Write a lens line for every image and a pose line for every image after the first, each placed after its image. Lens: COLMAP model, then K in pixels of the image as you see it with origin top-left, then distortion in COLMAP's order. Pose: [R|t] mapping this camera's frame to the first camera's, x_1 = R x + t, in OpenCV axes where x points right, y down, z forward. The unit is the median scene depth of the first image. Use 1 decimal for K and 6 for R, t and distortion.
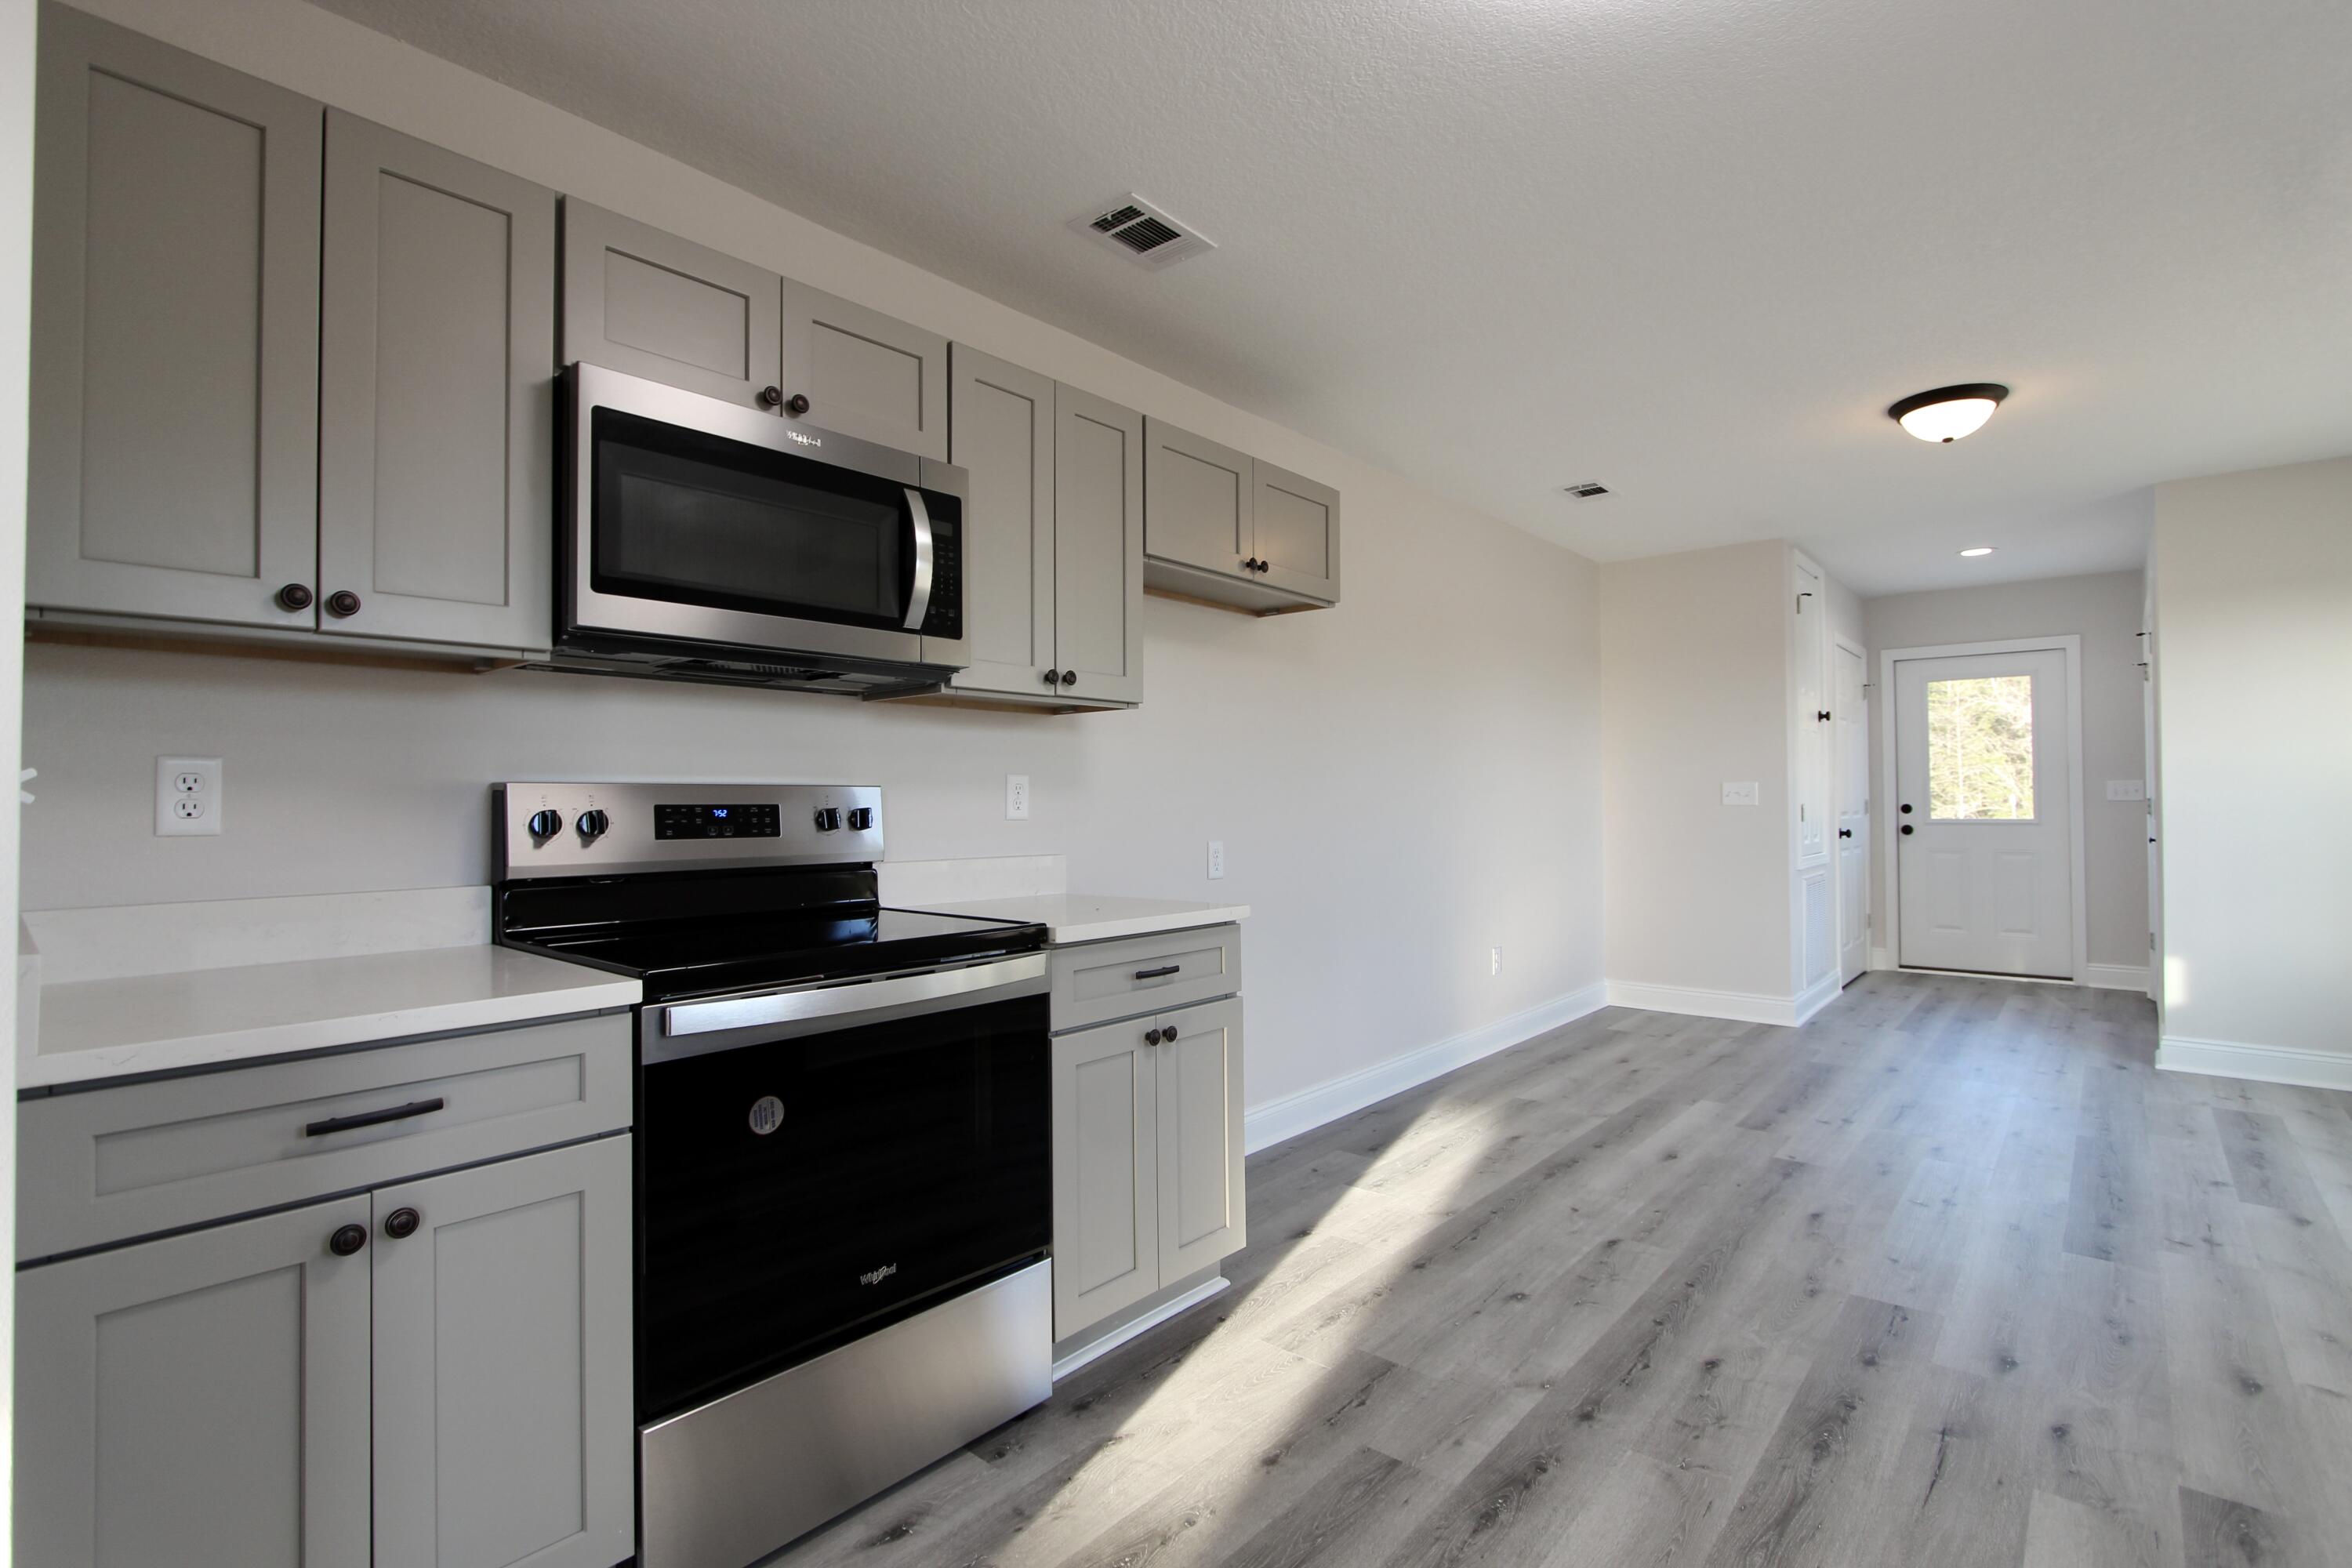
lens RADIAL K [[1089.0, 0, 1174.4], [0, 1089.0, 793.5], [0, 0, 1]] dist [-0.016314, 0.002826]
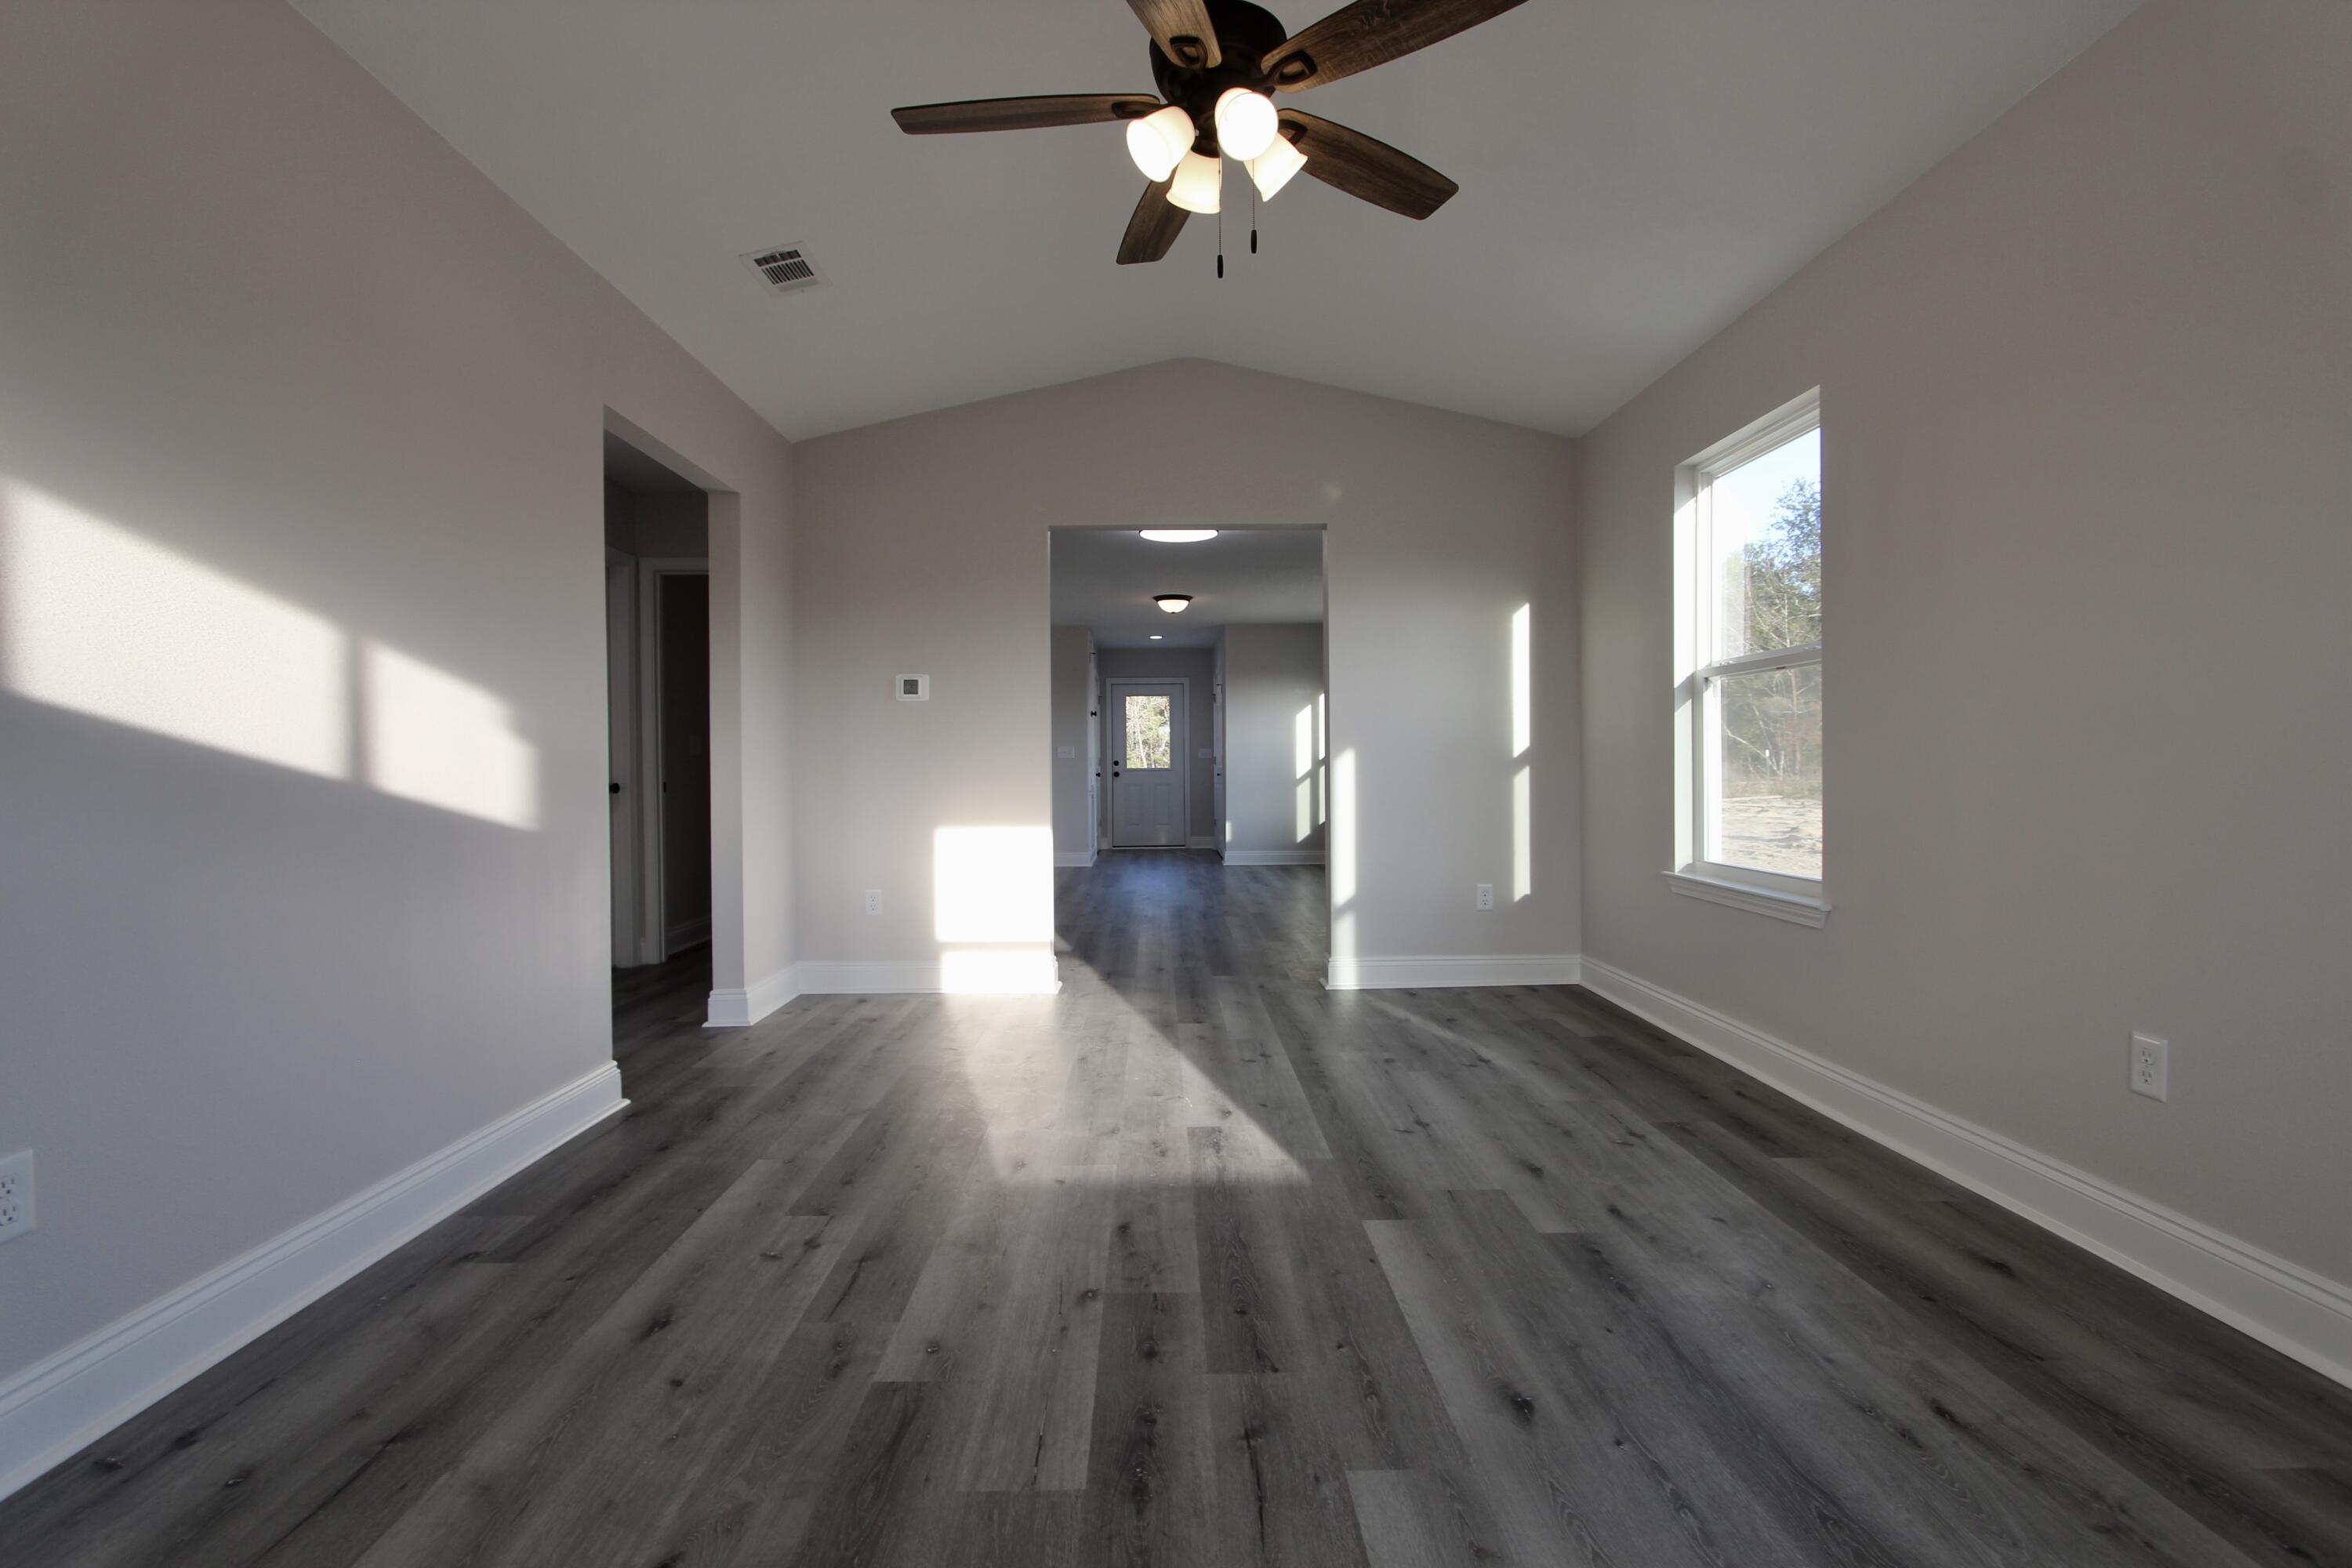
lens RADIAL K [[1089.0, 0, 1170.9], [0, 1089.0, 782.0], [0, 0, 1]] dist [-0.016314, 0.002826]
pose [[0.739878, -0.011822, 0.672637, -1.275482], [0.001007, 0.999864, 0.016465, 0.037137], [-0.672740, -0.011505, 0.739790, -1.126621]]
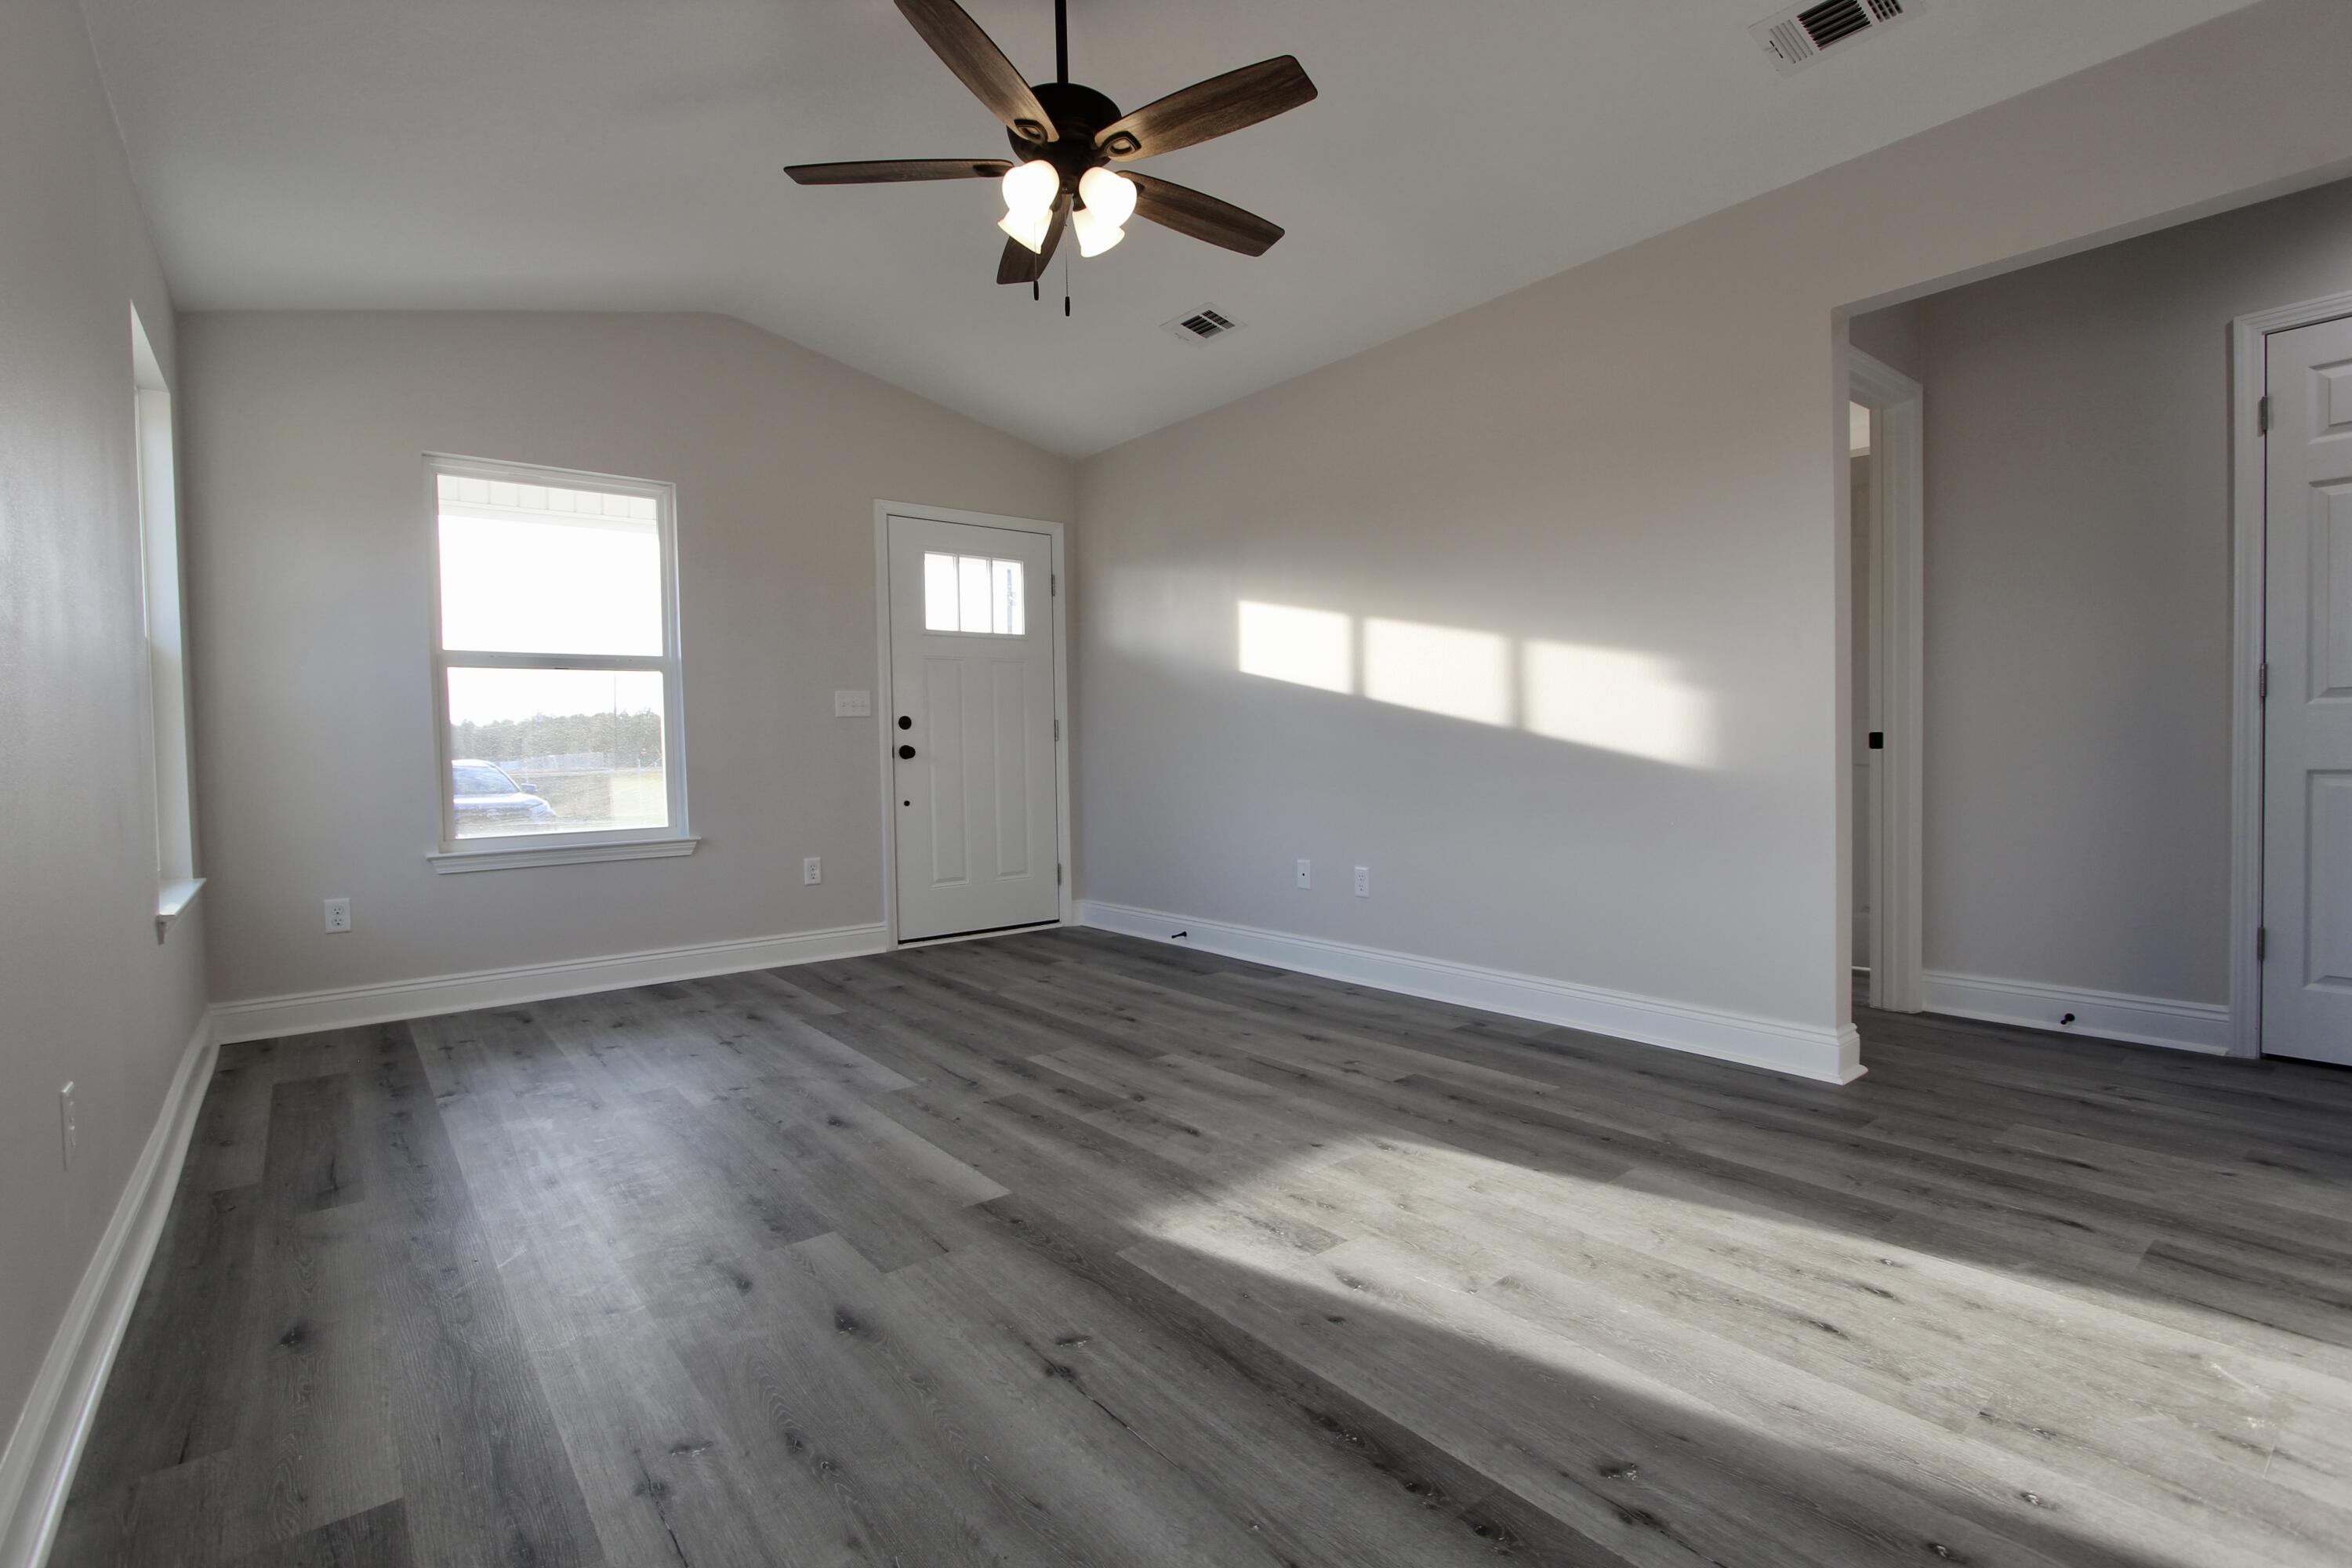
lens RADIAL K [[1089.0, 0, 1175.2], [0, 1089.0, 774.5], [0, 0, 1]] dist [-0.016314, 0.002826]
pose [[-0.171040, 0.033099, -0.984708, 0.114984], [0.029240, 0.999166, 0.028506, 0.053017], [0.984830, -0.023917, -0.171865, -0.370115]]
